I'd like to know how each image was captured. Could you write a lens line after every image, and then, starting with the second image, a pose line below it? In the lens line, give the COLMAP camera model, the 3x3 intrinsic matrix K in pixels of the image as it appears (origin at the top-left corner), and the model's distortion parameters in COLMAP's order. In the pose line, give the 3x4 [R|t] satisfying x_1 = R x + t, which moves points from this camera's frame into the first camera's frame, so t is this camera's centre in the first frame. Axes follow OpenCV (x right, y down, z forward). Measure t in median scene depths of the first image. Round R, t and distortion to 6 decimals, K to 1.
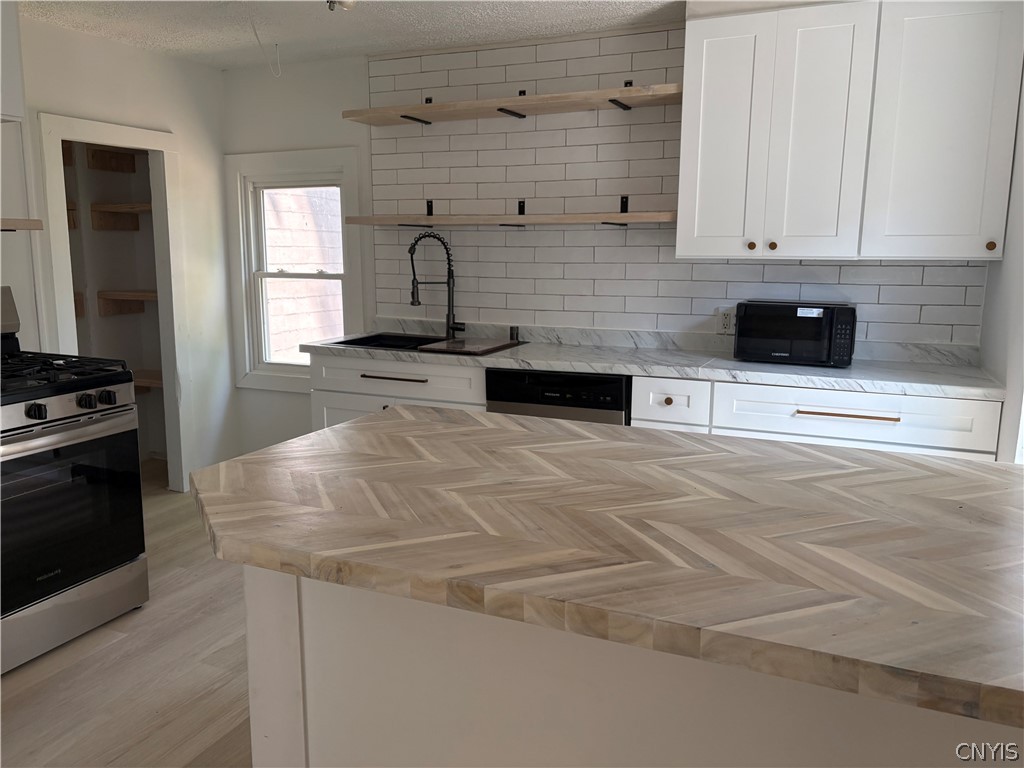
lens RADIAL K [[769.9, 0, 510.8], [0, 769.9, 383.4], [0, 0, 1]] dist [0.050396, -0.054114]
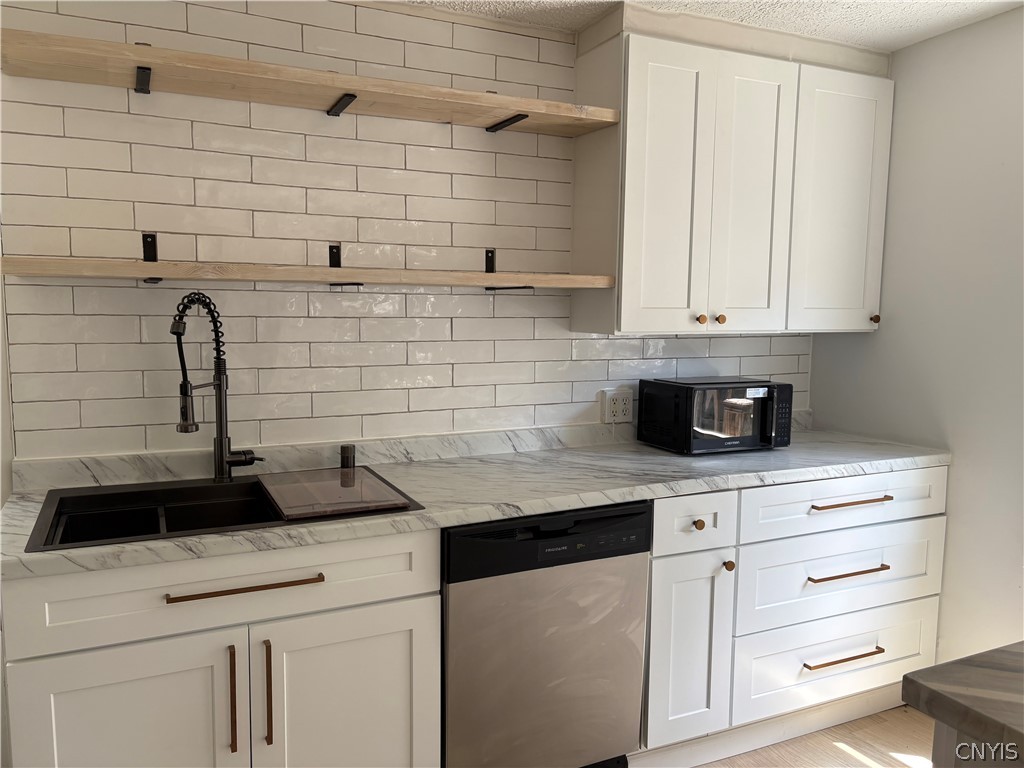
lens RADIAL K [[769.9, 0, 509.3], [0, 769.9, 389.6], [0, 0, 1]] dist [0.050396, -0.054114]
pose [[0.656854, -0.081848, 0.749562, -0.394951], [0.123709, 0.992319, -0.000053, -0.108865], [-0.743800, 0.092762, 0.661934, 0.518005]]
